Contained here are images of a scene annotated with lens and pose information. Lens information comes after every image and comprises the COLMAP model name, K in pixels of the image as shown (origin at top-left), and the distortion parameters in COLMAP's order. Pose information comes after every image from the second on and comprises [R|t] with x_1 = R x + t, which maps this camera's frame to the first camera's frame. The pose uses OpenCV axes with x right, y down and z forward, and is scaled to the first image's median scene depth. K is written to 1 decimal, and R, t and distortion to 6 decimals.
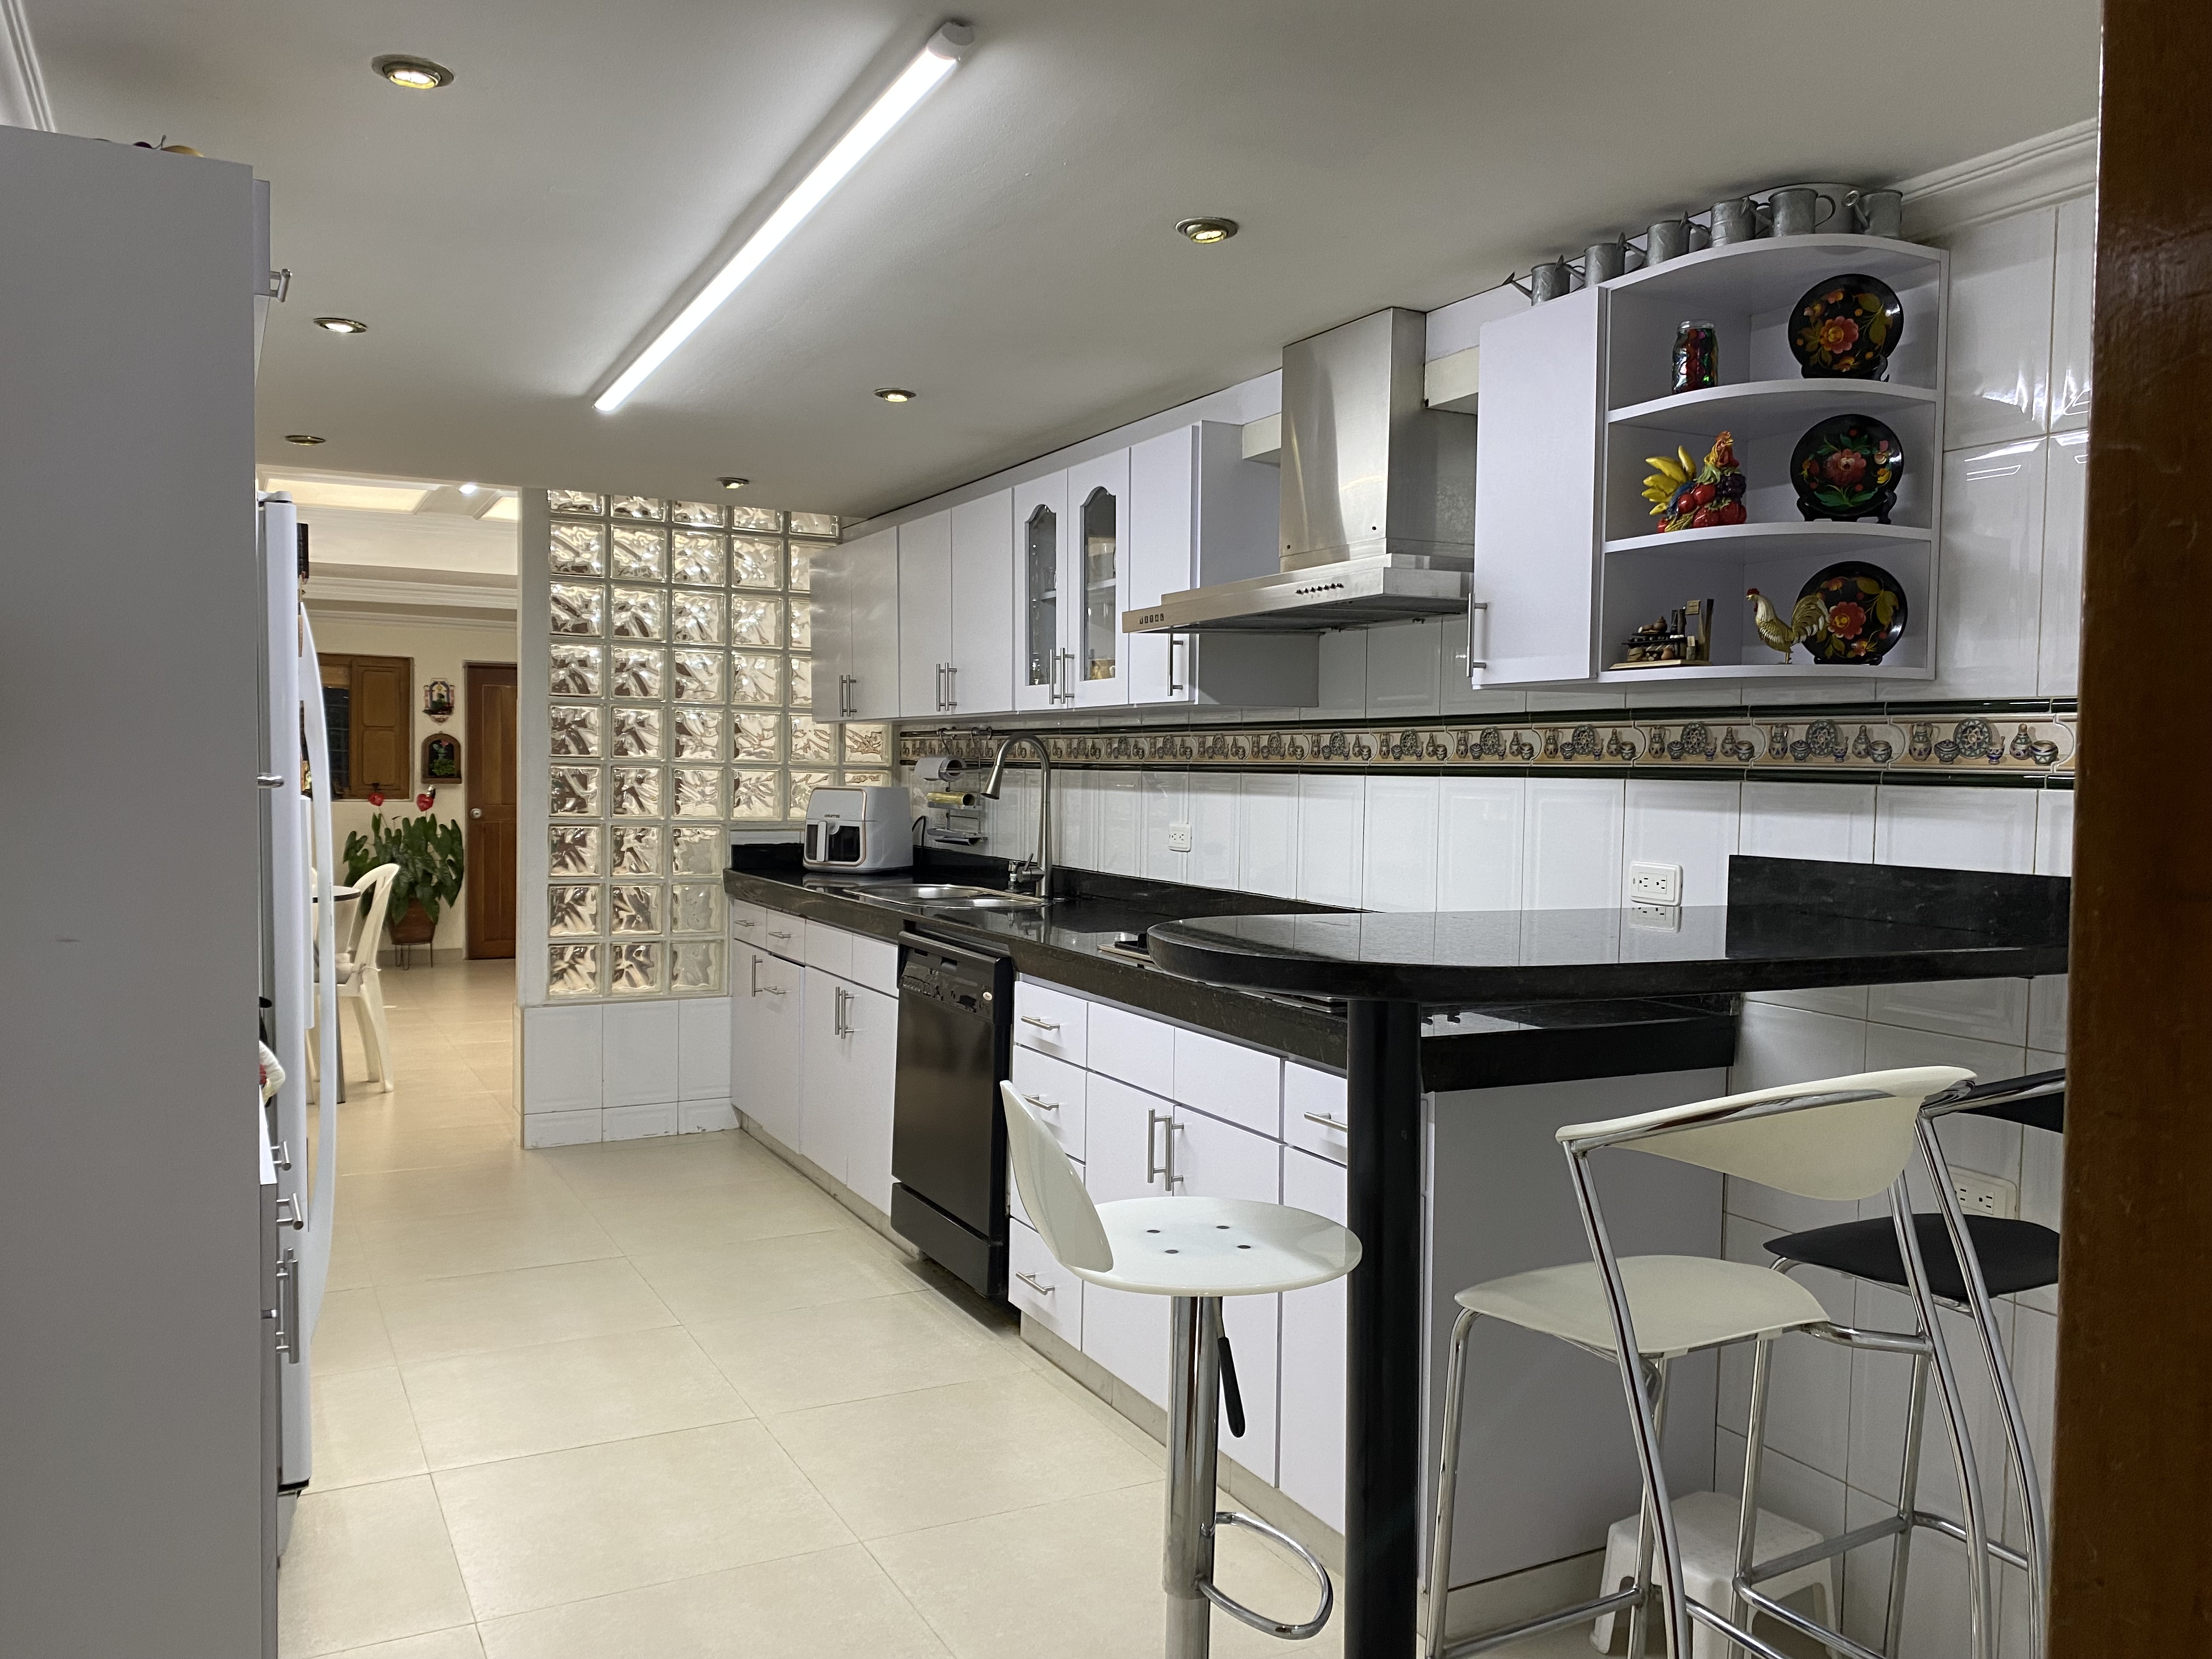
lens RADIAL K [[1722.0, 0, 1099.3], [0, 1722.0, 838.3], [0, 0, 1]] dist [0.007043, -0.006321]
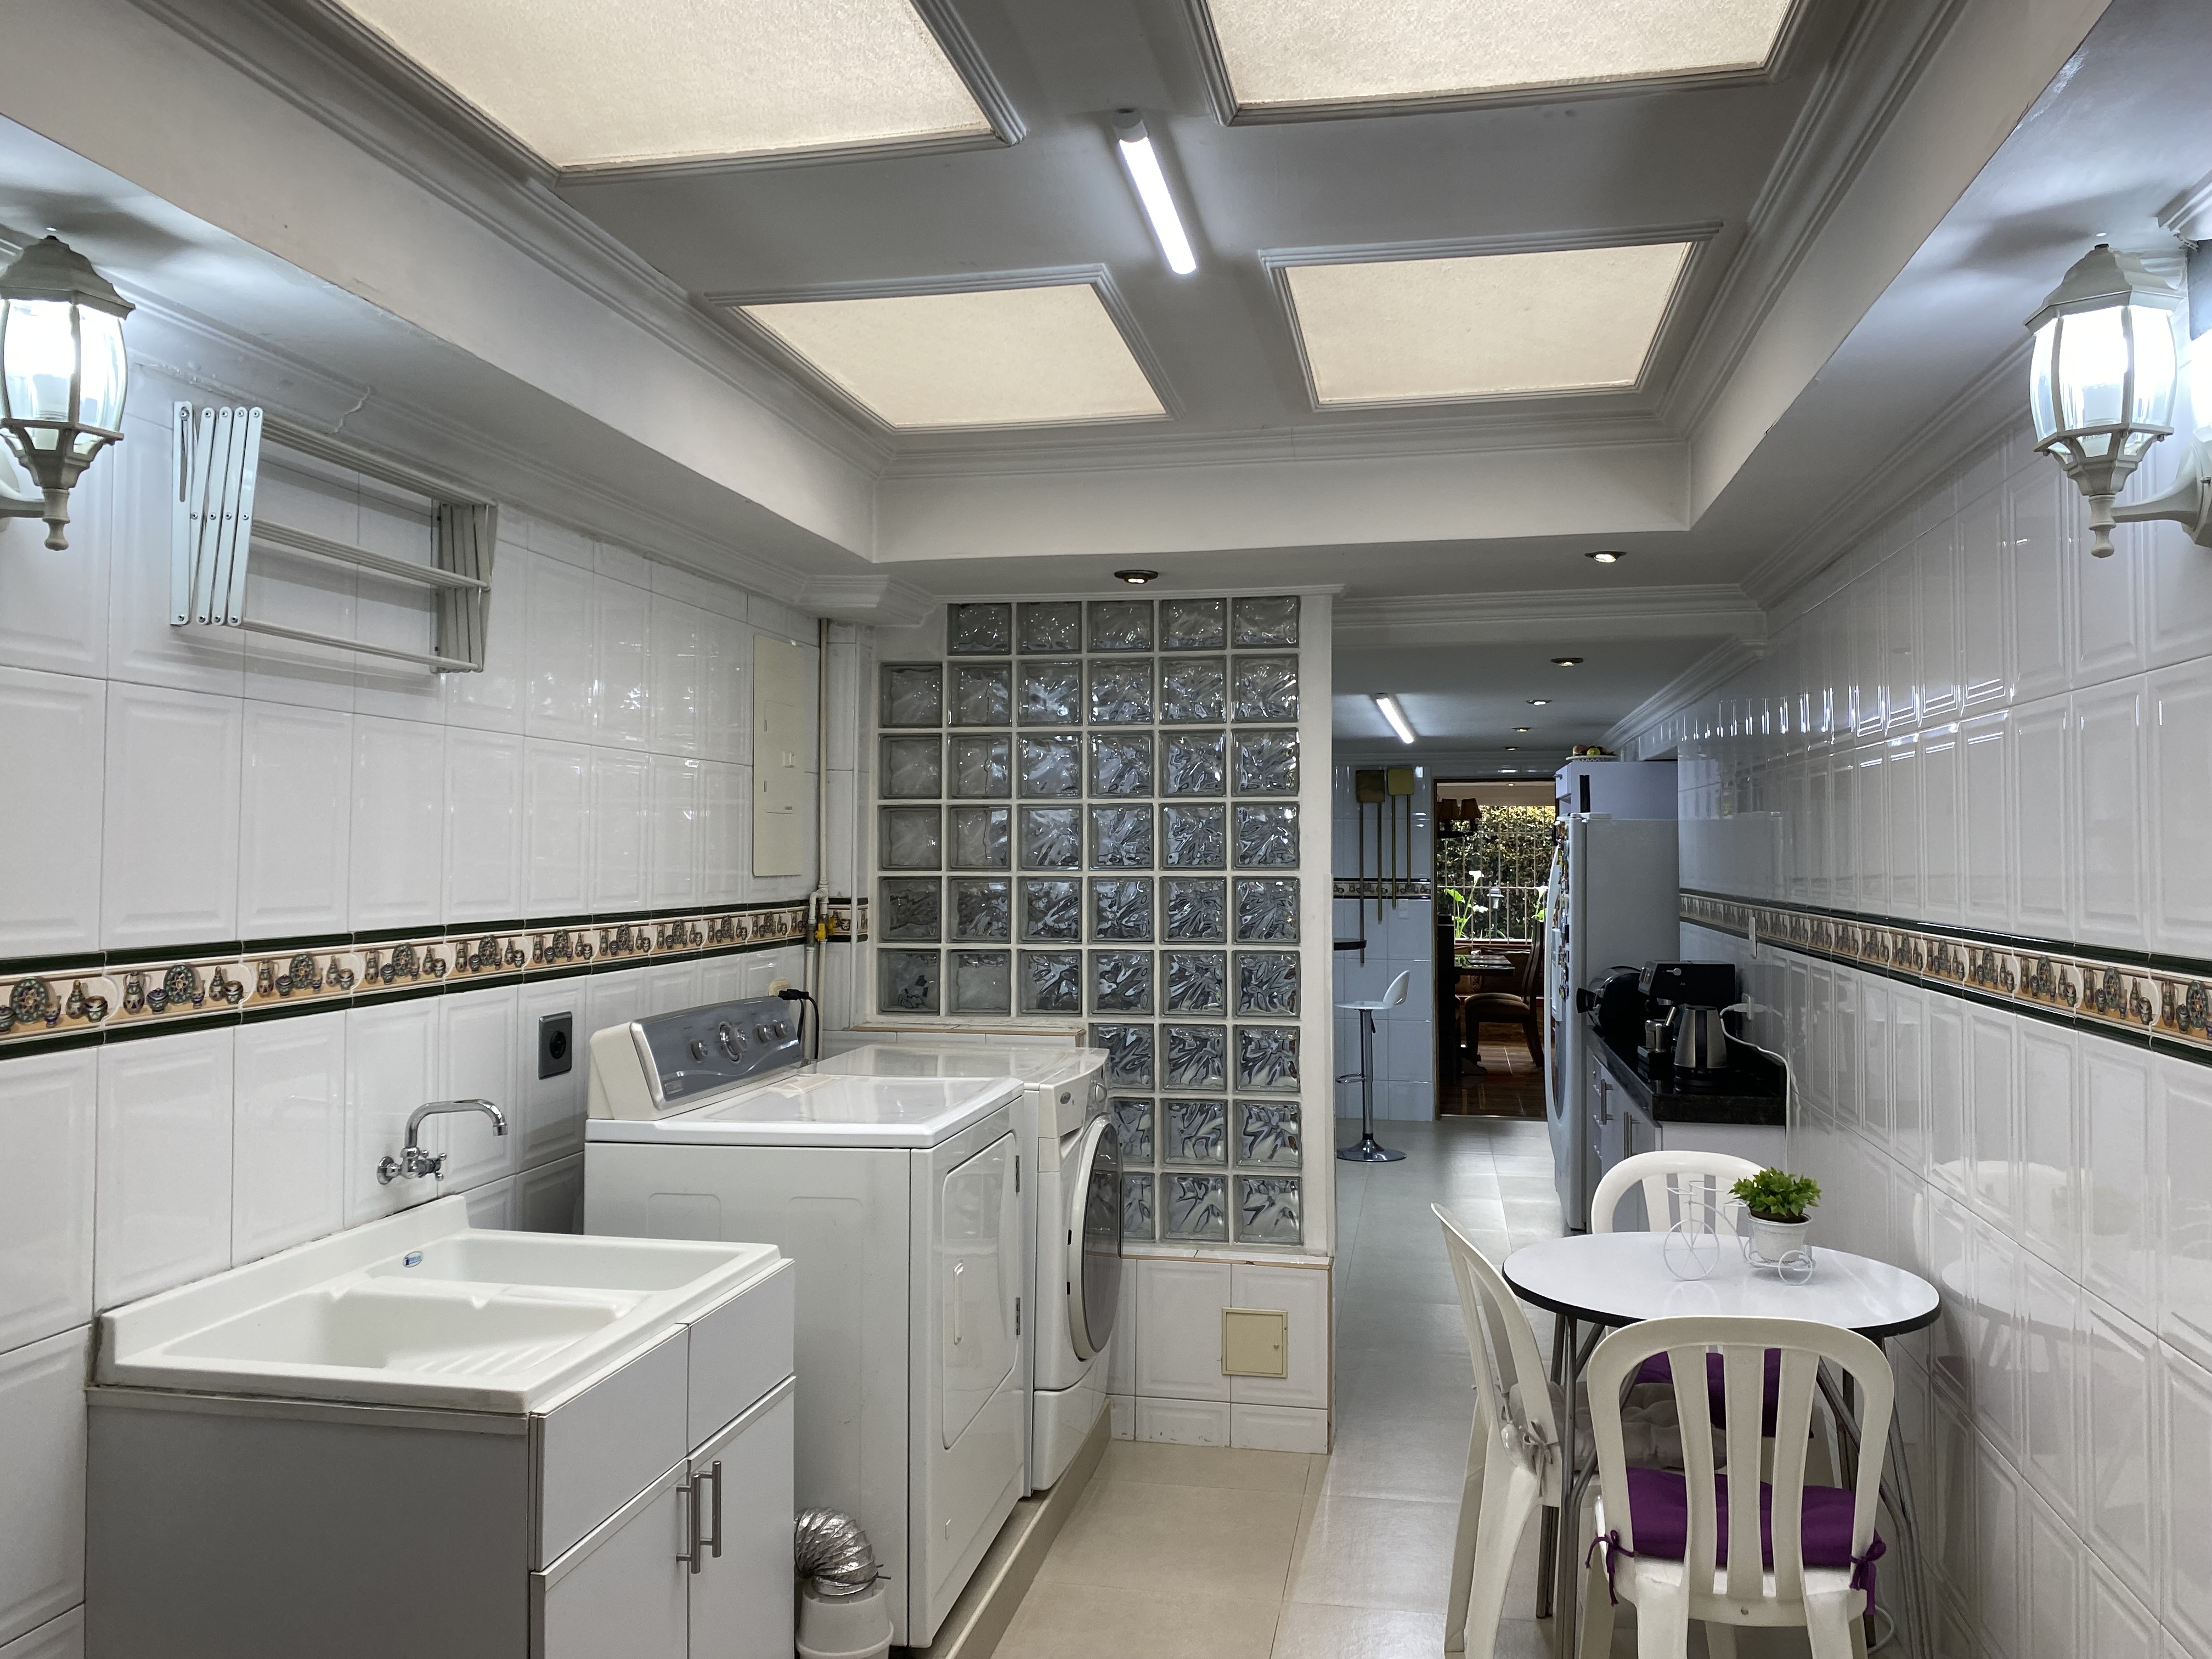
lens RADIAL K [[1722.0, 0, 1099.3], [0, 1722.0, 838.3], [0, 0, 1]] dist [0.007043, -0.006321]
pose [[-0.780220, 0.113422, 0.615137, -0.543041], [0.149987, 0.988656, 0.007946, -0.067570], [-0.607257, 0.098463, -0.788381, 1.389495]]
